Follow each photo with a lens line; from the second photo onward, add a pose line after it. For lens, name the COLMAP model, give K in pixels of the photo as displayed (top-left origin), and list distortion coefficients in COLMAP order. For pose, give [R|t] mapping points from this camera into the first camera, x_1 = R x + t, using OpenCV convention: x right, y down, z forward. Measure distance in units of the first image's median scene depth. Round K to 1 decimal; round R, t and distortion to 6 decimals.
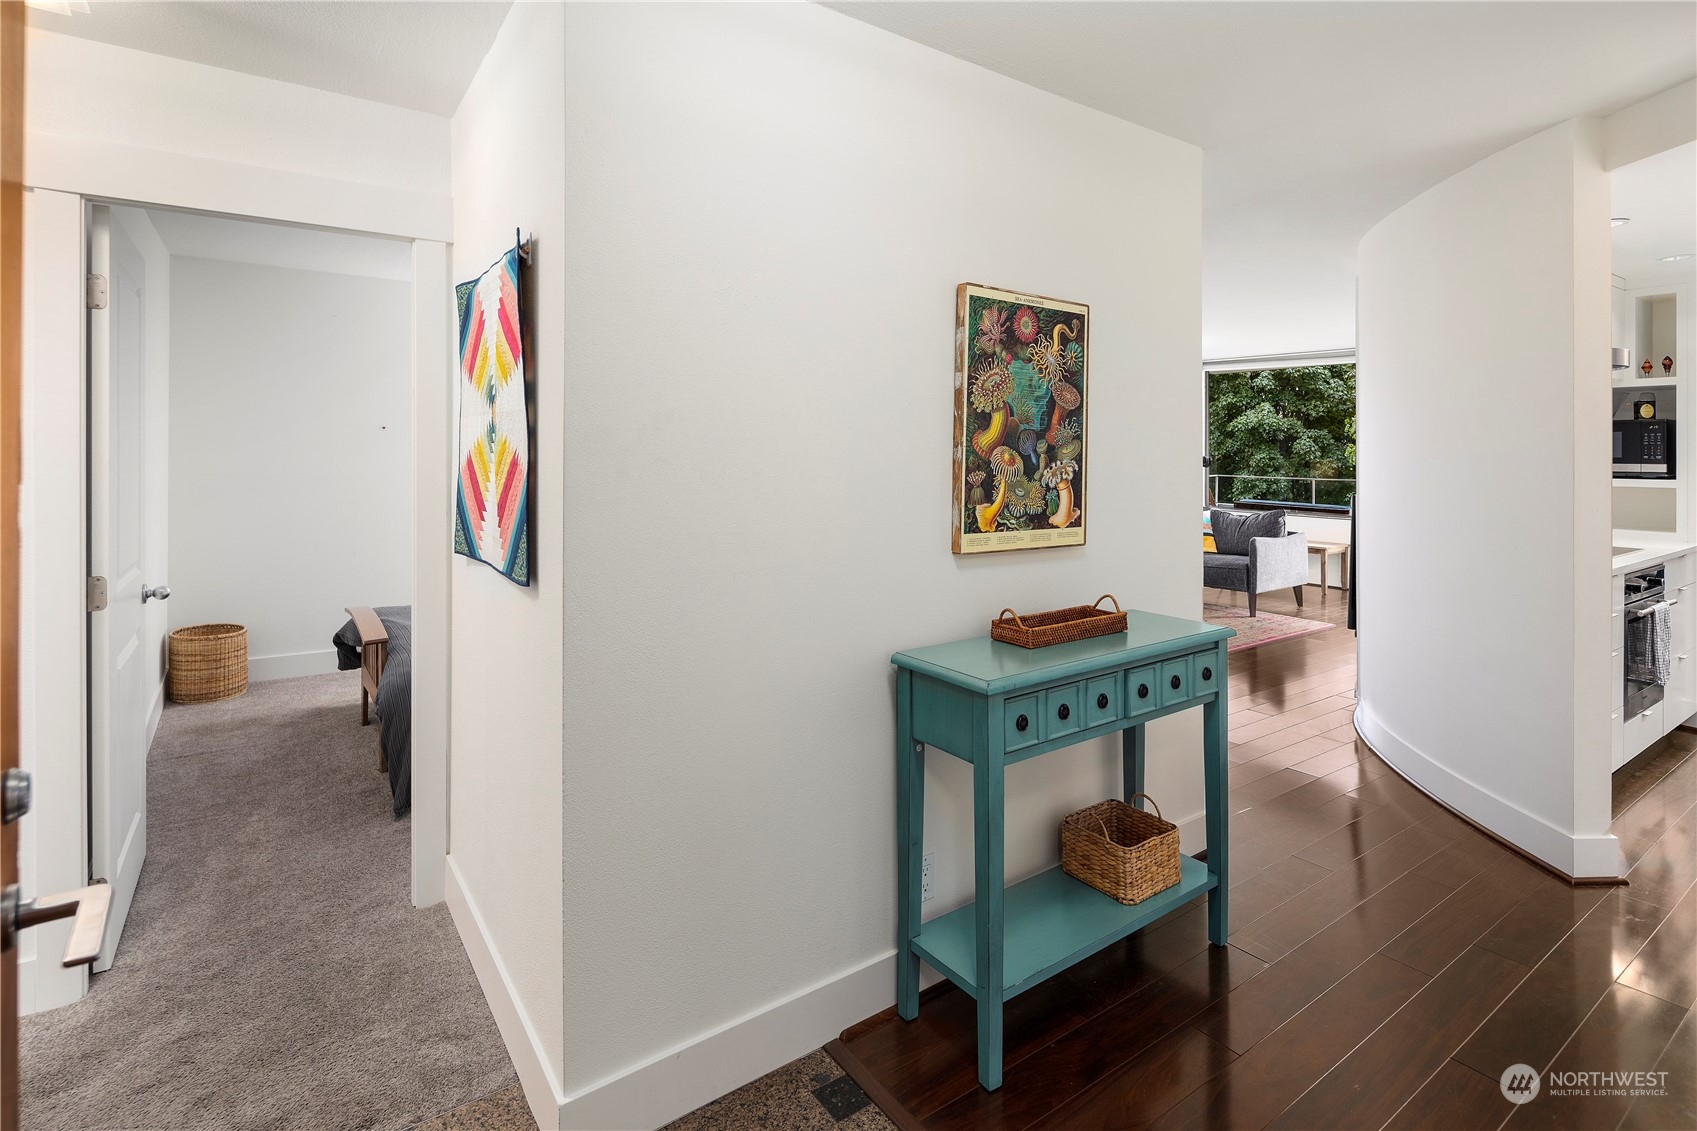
lens RADIAL K [[834.8, 0, 852.9], [0, 834.8, 451.9], [0, 0, 1]] dist [-0.001177, -0.000648]
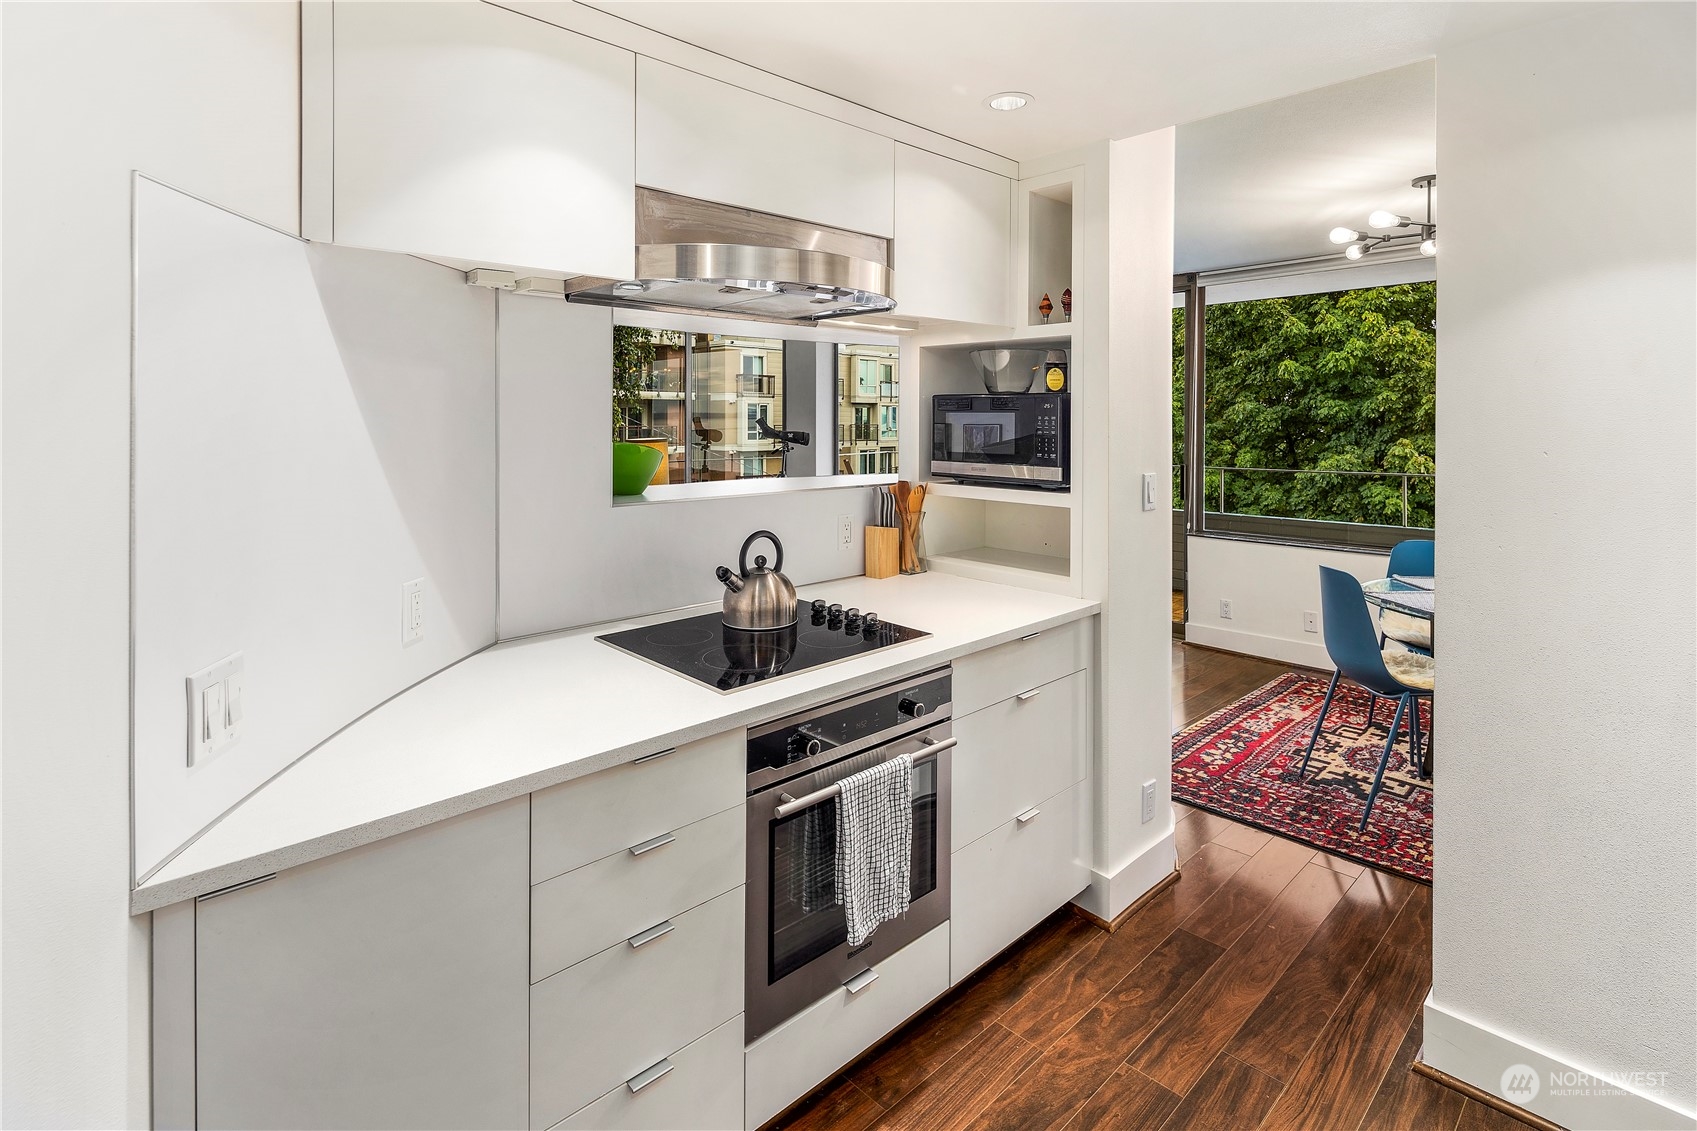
lens RADIAL K [[831.2, 0, 845.8], [0, 831.2, 418.4], [0, 0, 1]] dist [0.000112, -0.001599]
pose [[0.989597, -0.000143, 0.143867, 0.726983], [-0.000296, 0.999995, 0.003030, -0.022248], [-0.143867, -0.003041, 0.989592, 0.423596]]
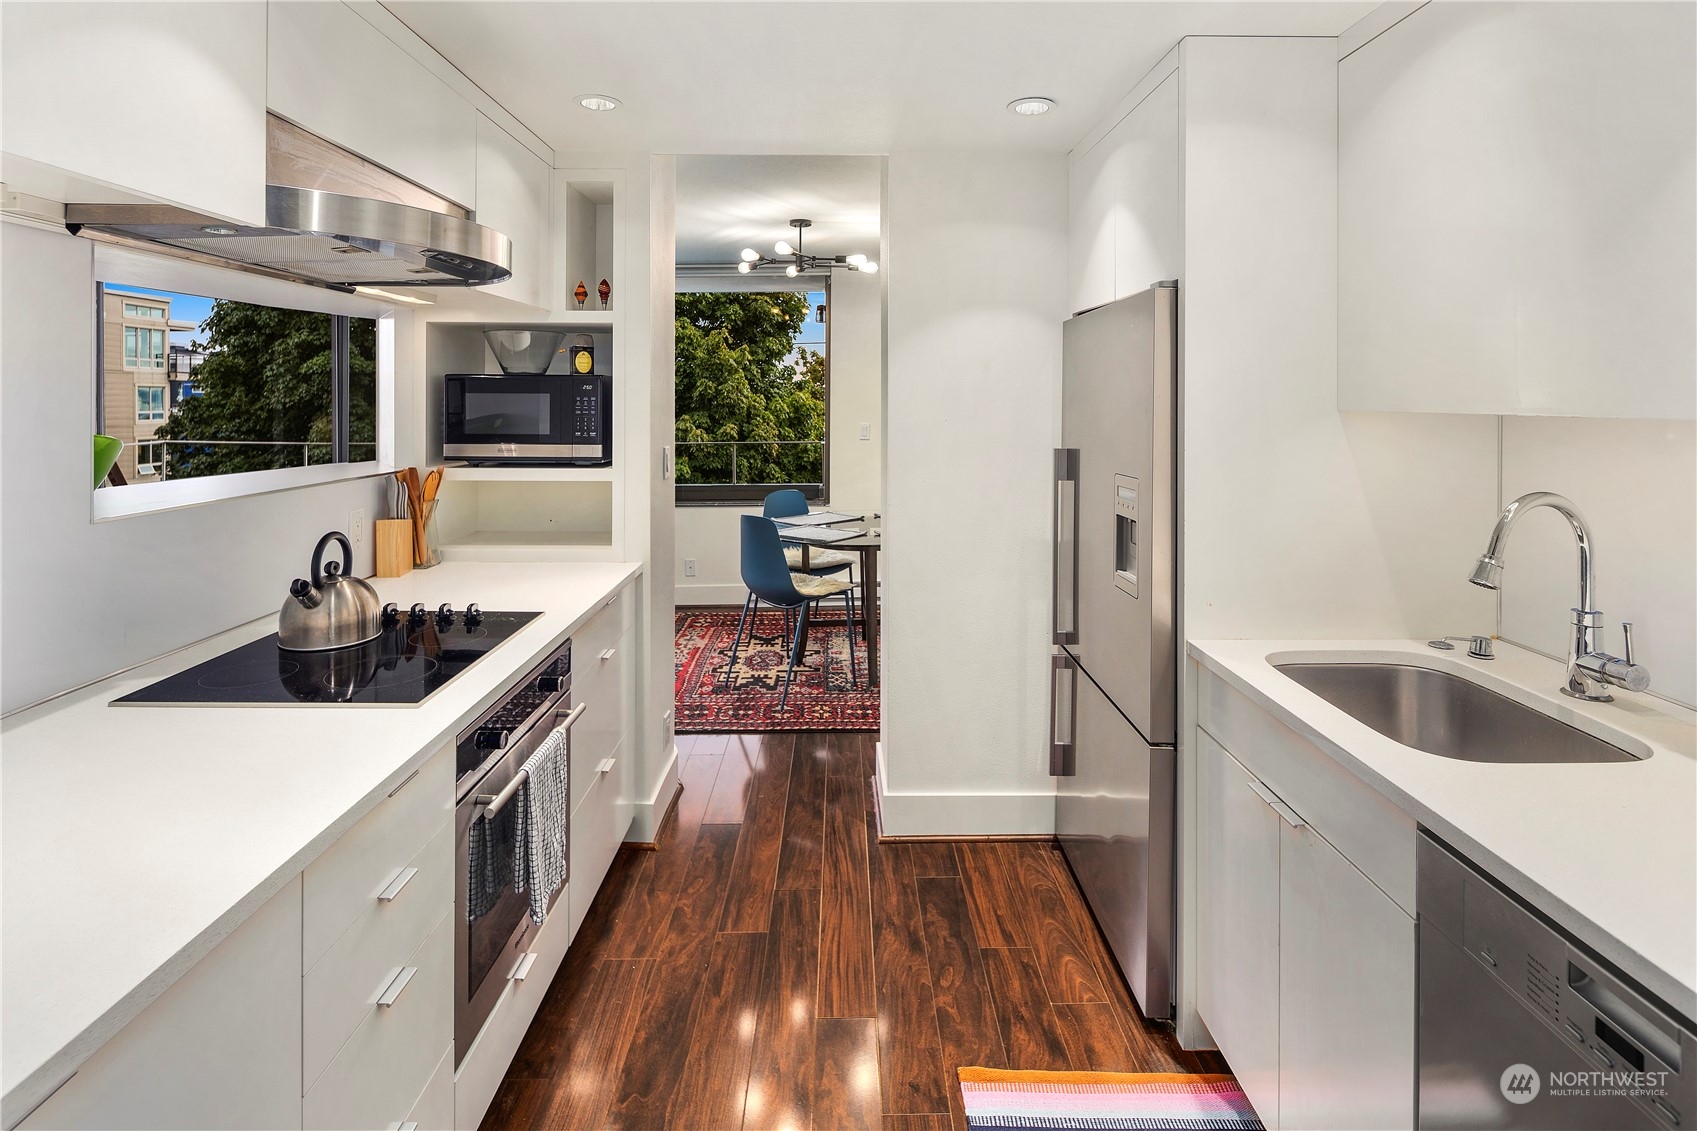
lens RADIAL K [[828.8, 0, 846.0], [0, 828.8, 400.5], [0, 0, 1]] dist [0.001294, -0.000828]
pose [[0.572199, -0.002830, 0.820110, 0.547993], [-0.002152, 0.999985, 0.004952, -0.022951], [-0.820112, -0.004599, 0.572185, 0.467768]]
